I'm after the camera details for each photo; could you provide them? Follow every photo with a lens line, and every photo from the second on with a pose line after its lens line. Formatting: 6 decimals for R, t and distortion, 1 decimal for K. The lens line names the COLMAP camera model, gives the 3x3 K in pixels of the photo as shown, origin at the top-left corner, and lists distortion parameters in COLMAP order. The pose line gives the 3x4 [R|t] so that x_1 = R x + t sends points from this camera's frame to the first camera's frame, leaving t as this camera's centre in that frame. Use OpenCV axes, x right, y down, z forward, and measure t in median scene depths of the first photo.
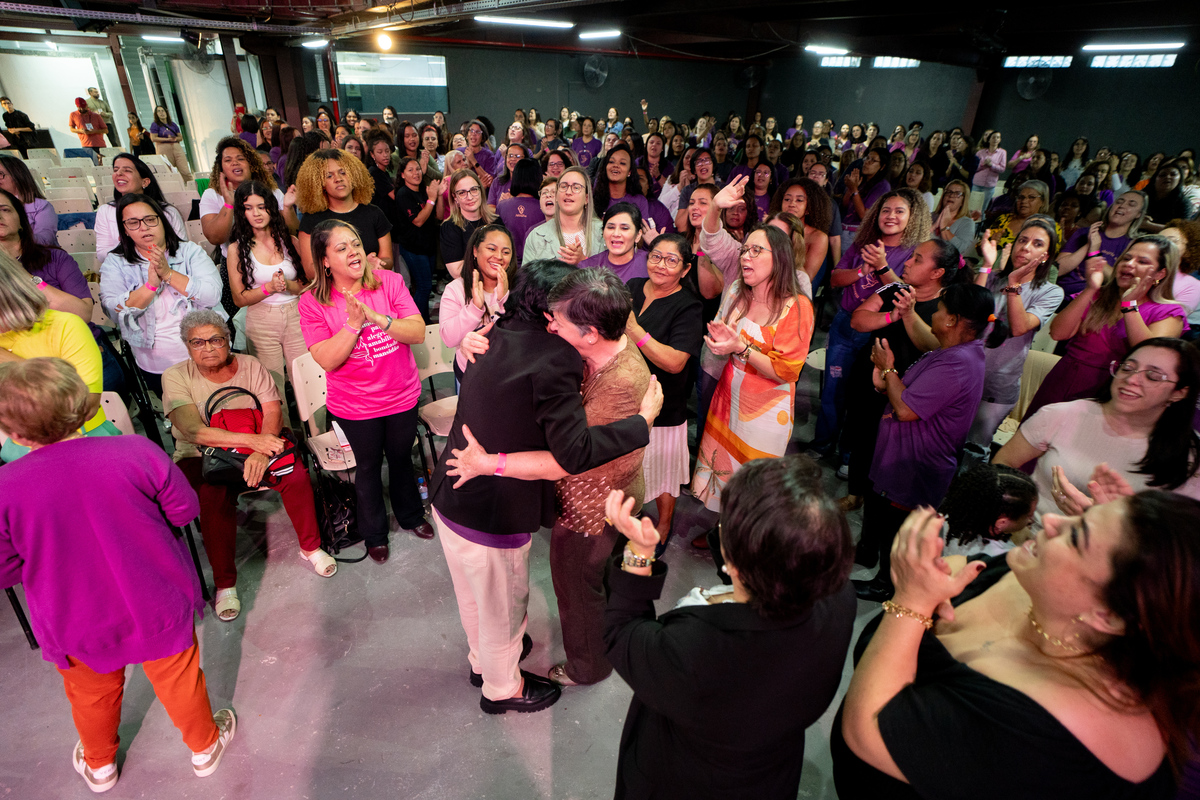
lens RADIAL K [[623.9, 0, 598.9], [0, 623.9, 388.2], [0, 0, 1]] dist [-0.002467, 0.000389]
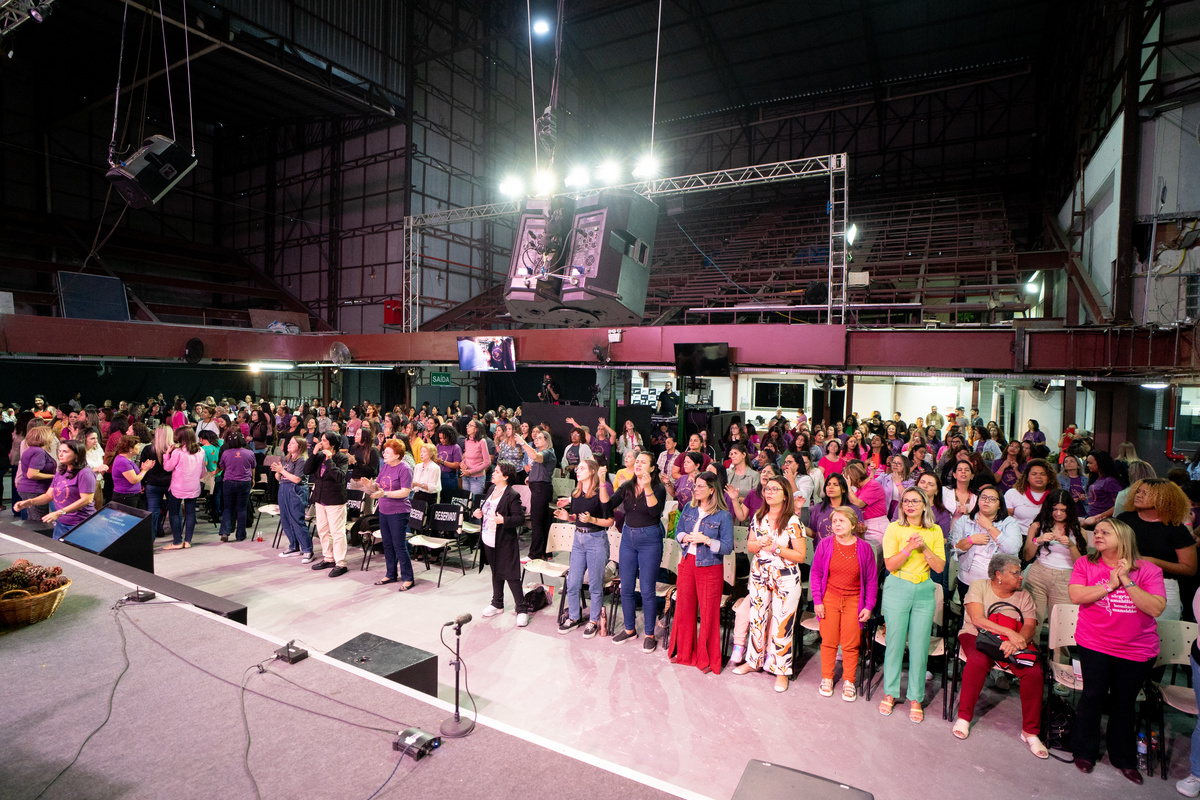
lens RADIAL K [[623.9, 0, 598.9], [0, 623.9, 388.2], [0, 0, 1]] dist [-0.002467, 0.000389]
pose [[0.423668, 0.009382, -0.905769, 0.393116], [-0.414200, 0.891288, -0.184508, 0.221906], [0.805570, 0.453340, 0.381497, -0.678561]]
